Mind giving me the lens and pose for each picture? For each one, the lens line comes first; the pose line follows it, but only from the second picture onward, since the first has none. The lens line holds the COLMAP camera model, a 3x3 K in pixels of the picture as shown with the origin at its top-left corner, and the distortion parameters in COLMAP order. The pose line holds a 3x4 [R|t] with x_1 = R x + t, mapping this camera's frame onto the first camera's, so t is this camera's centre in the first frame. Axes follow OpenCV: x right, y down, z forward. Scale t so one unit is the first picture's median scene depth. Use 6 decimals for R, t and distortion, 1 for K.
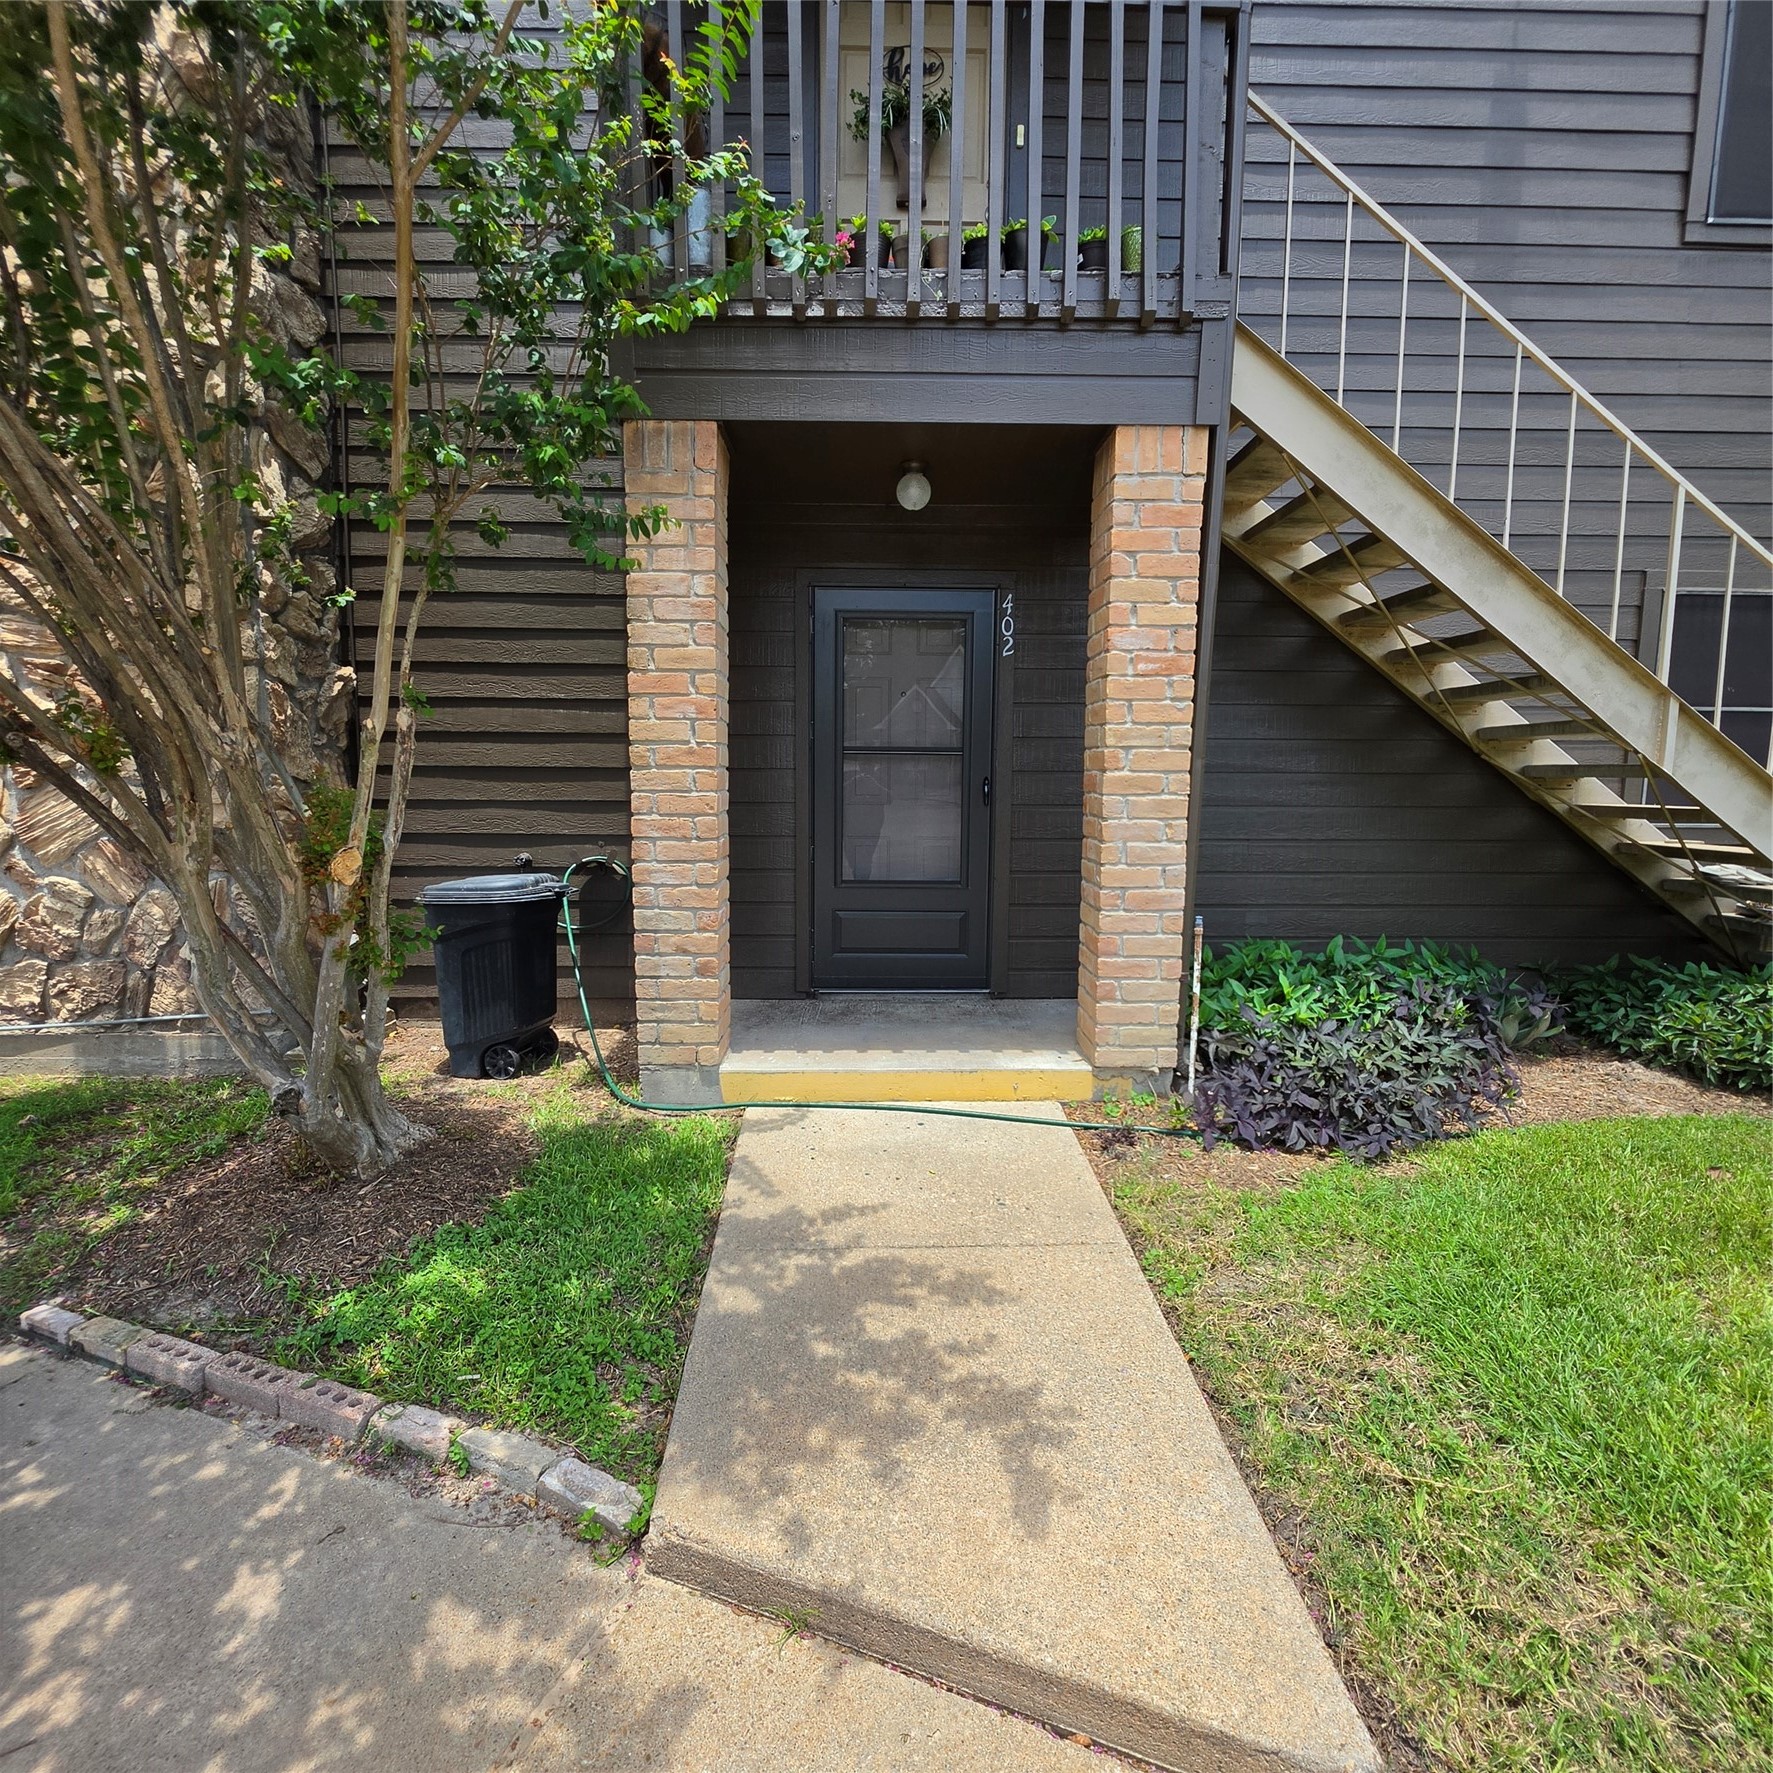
lens RADIAL K [[962.8, 0, 898.4], [0, 962.8, 891.5], [0, 0, 1]] dist [0.003298, -0.001629]
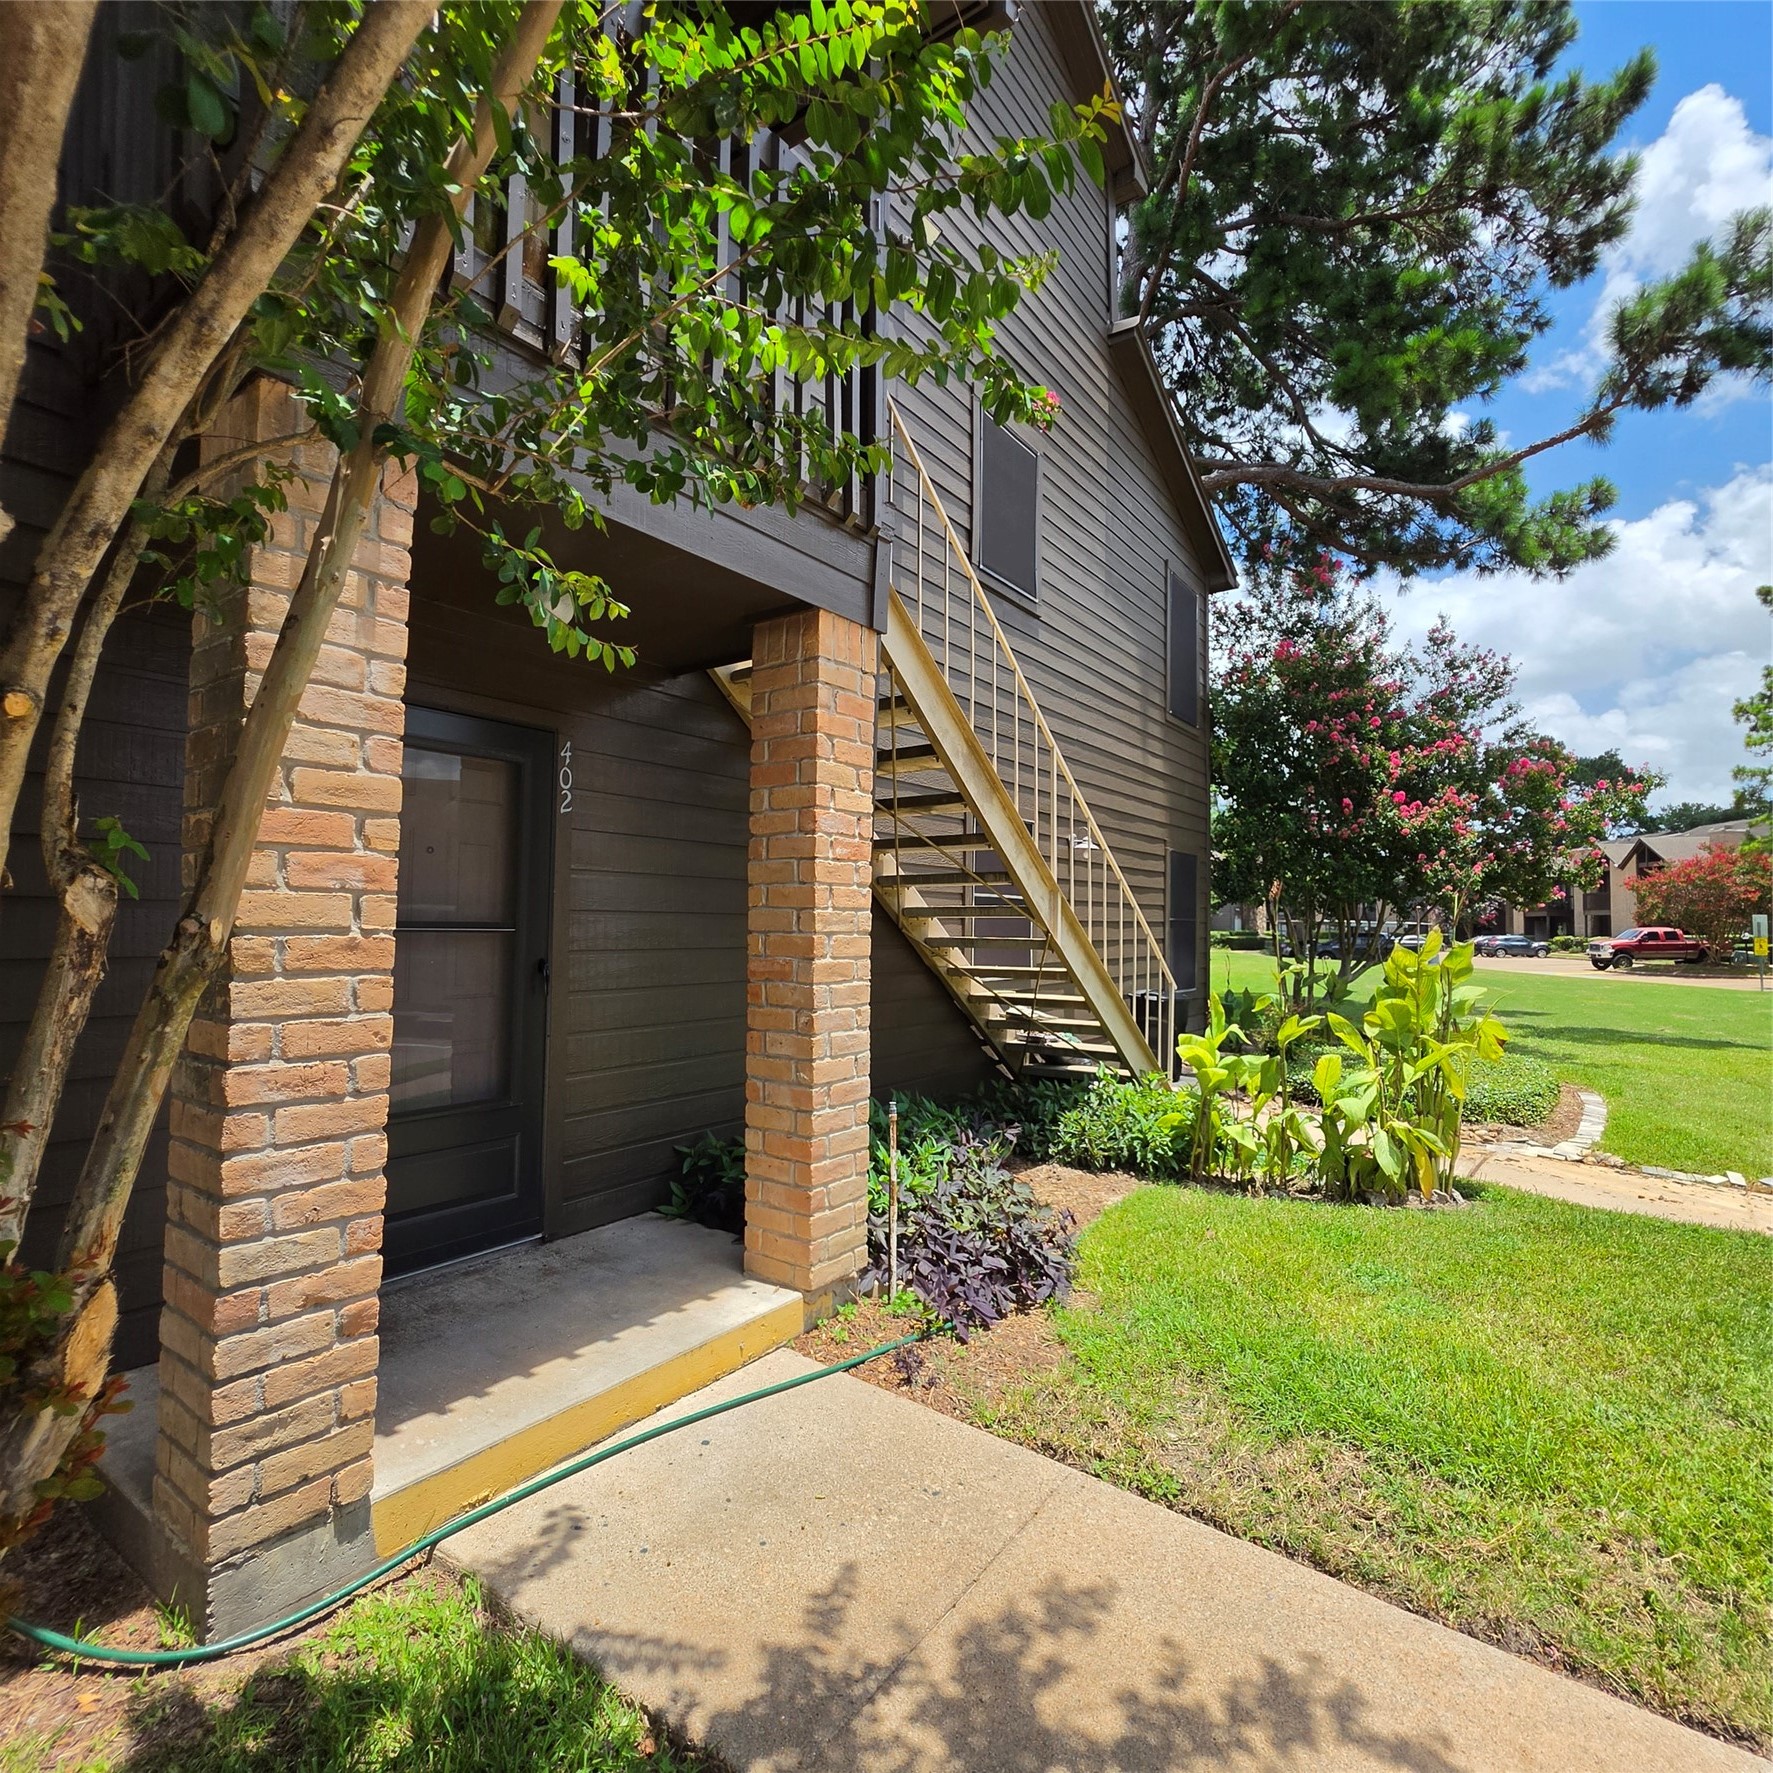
lens RADIAL K [[962.8, 0, 898.4], [0, 962.8, 891.5], [0, 0, 1]] dist [0.003298, -0.001629]
pose [[0.592931, 0.028046, 0.804765, -0.487034], [0.089699, 0.990873, -0.100620, -0.088491], [-0.800242, 0.131847, 0.585004, 0.383711]]
